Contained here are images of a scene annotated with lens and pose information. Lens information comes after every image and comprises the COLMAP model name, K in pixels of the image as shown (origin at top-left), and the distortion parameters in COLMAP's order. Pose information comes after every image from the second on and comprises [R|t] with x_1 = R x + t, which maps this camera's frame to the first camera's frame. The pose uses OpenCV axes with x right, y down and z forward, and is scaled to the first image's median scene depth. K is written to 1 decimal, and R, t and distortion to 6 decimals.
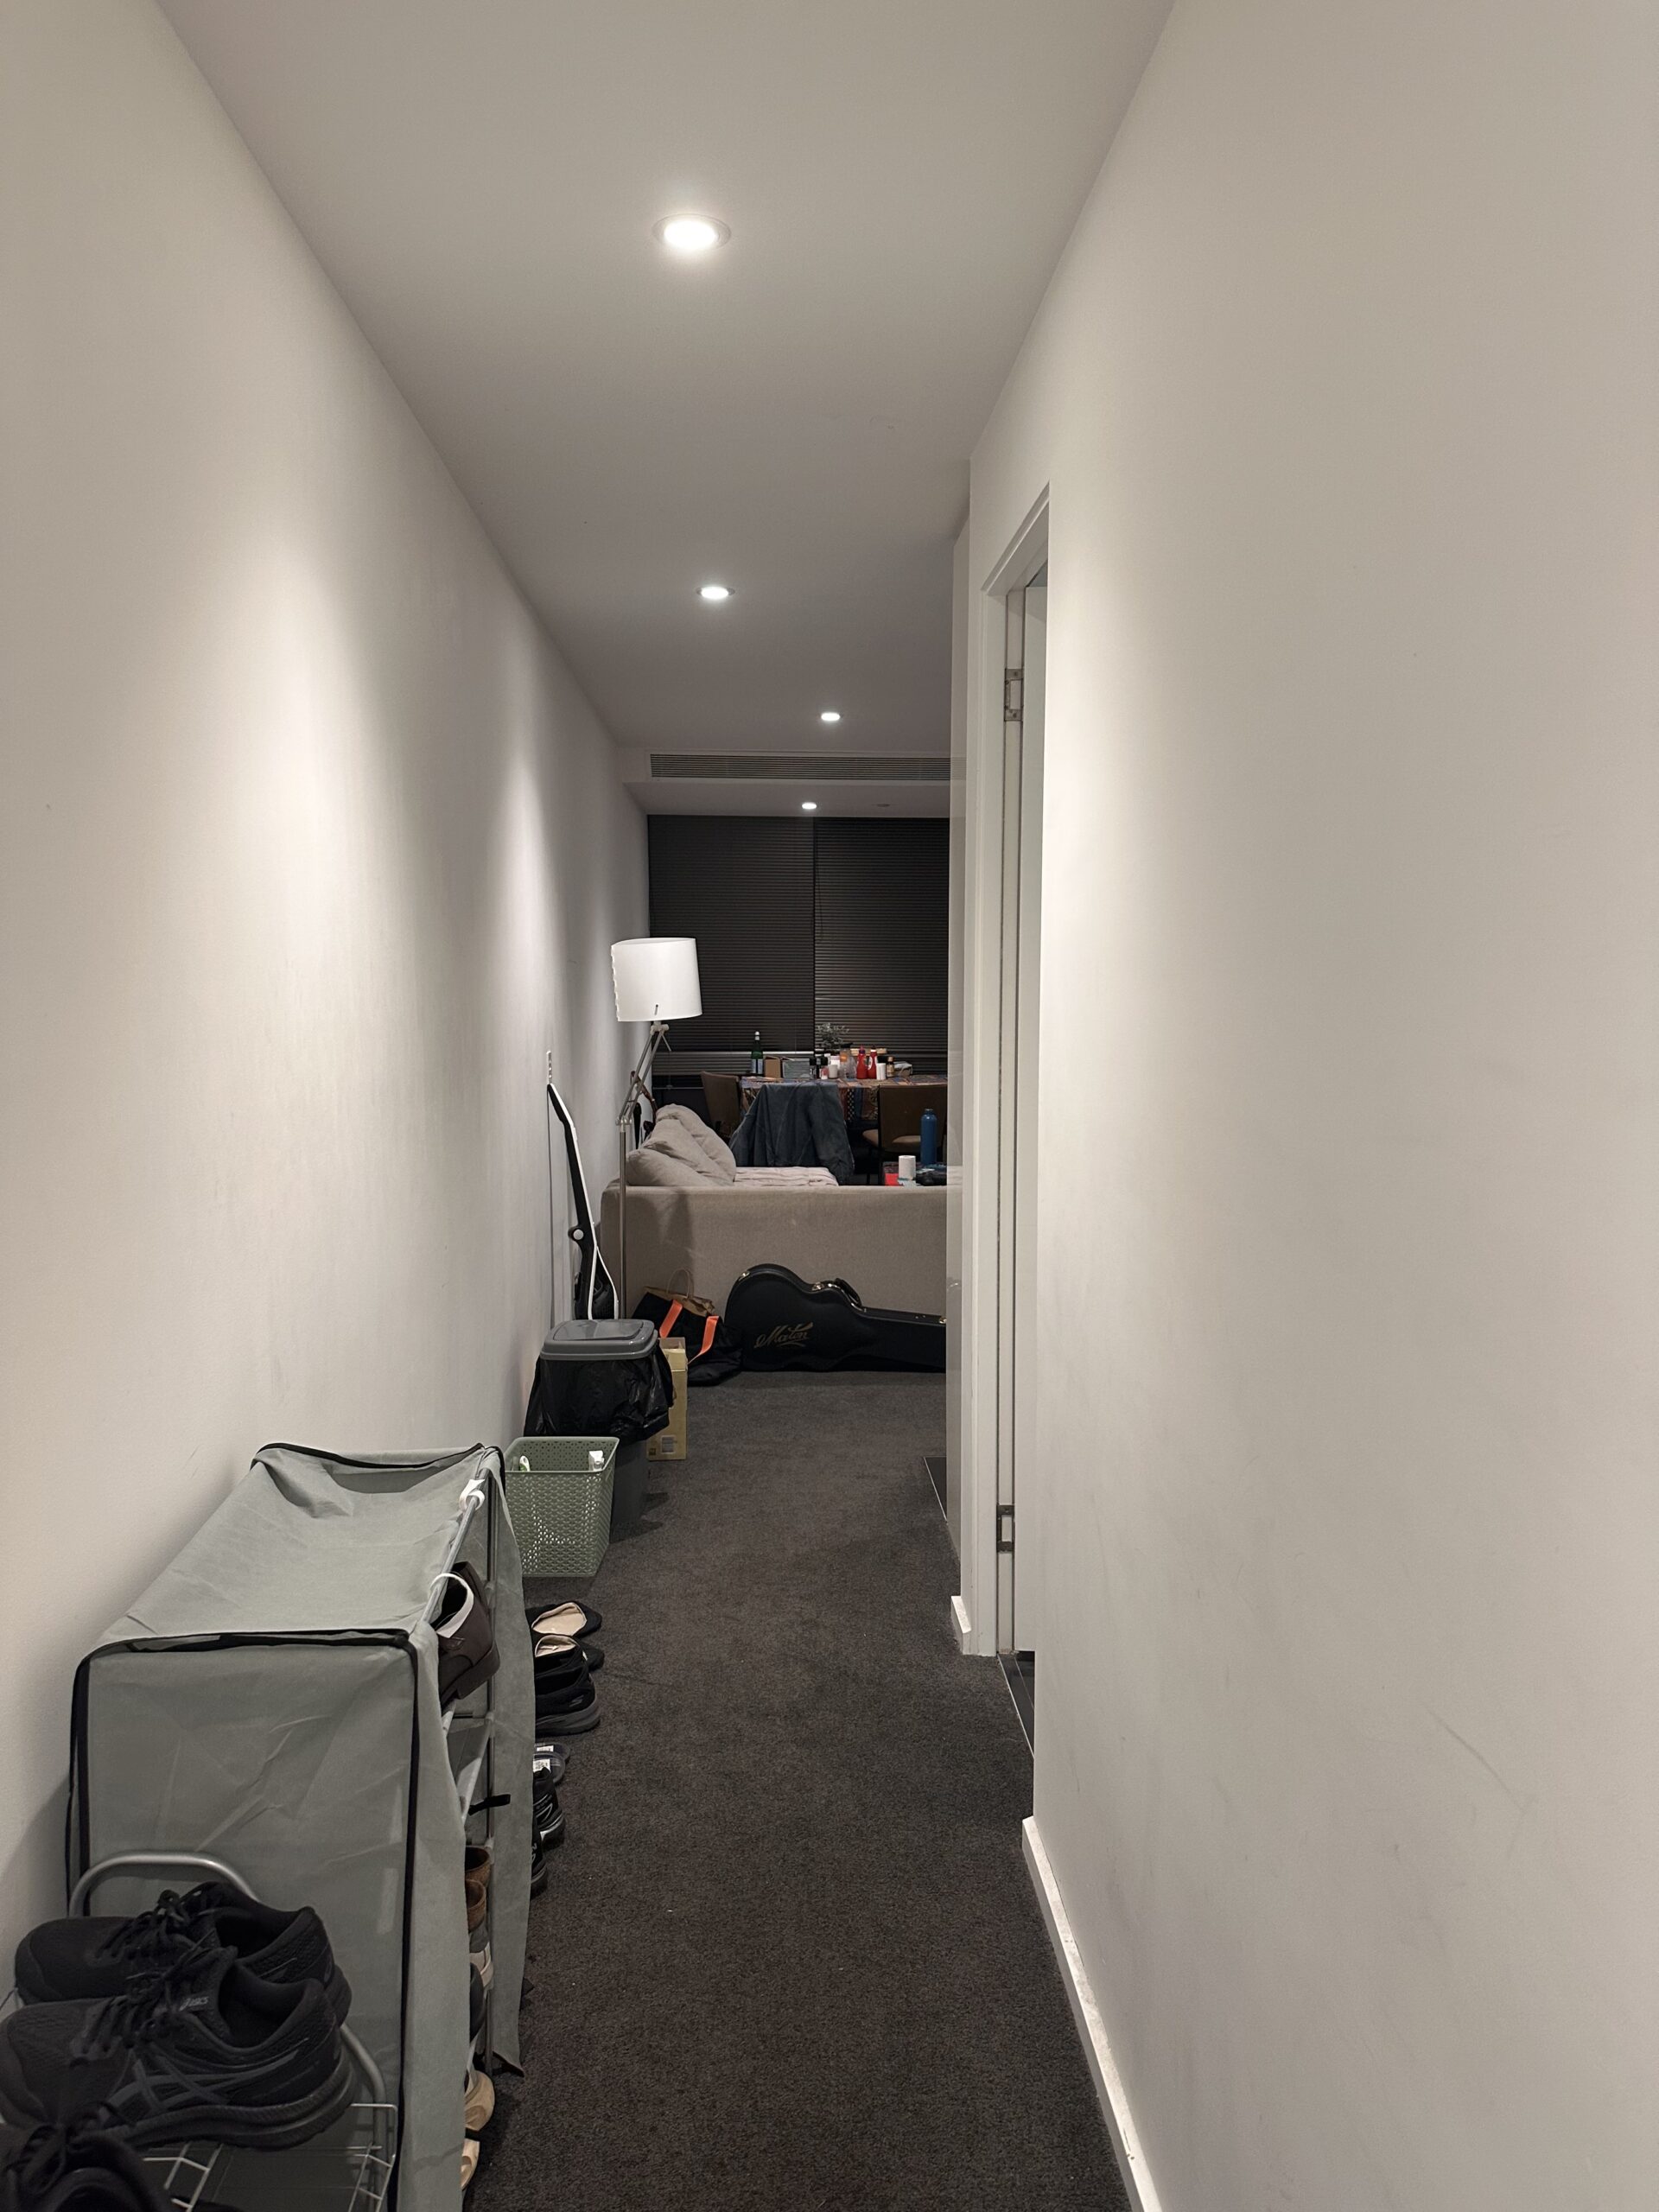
lens RADIAL K [[1554.3, 0, 828.5], [0, 1554.3, 1104.5], [0, 0, 1]] dist [0.003044, 0.001123]
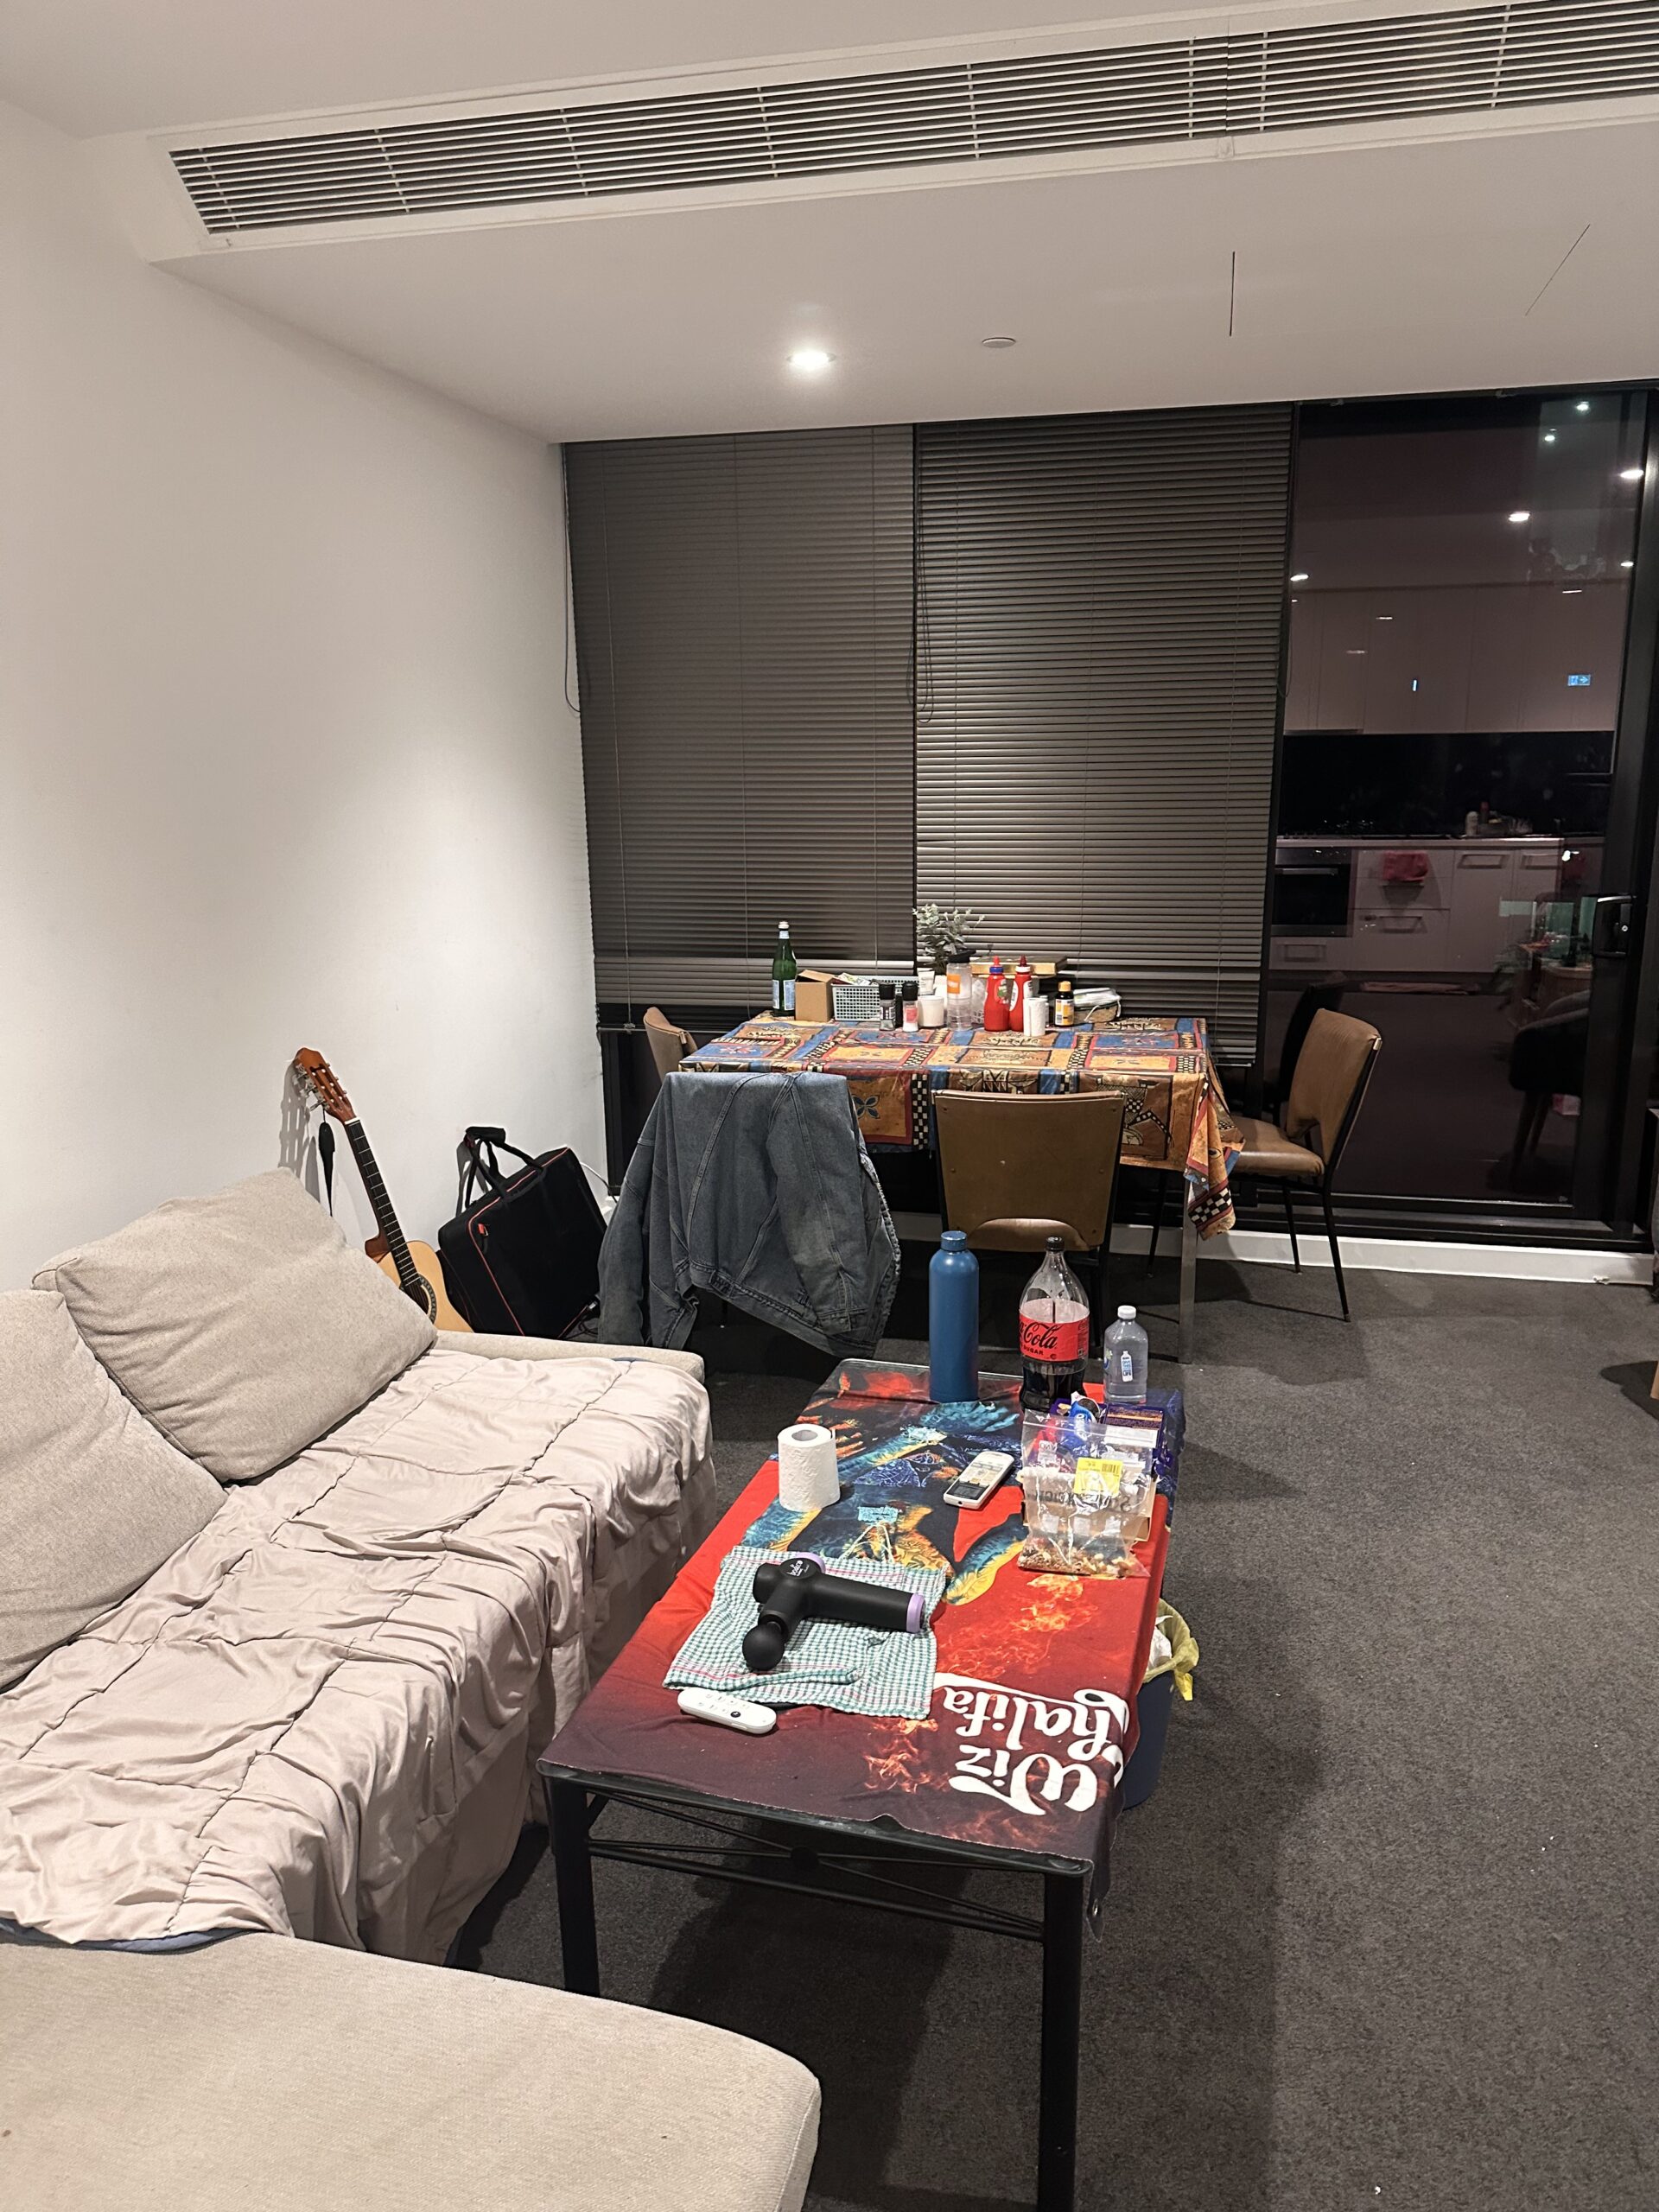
lens RADIAL K [[1554.3, 0, 832.5], [0, 1554.3, 1110.7], [0, 0, 1]] dist [0.003044, 0.001123]
pose [[0.961301, 0.048868, -0.271130, 0.100322], [-0.015036, 0.991982, 0.125480, -0.049543], [0.275088, -0.116547, 0.954329, 0.550150]]
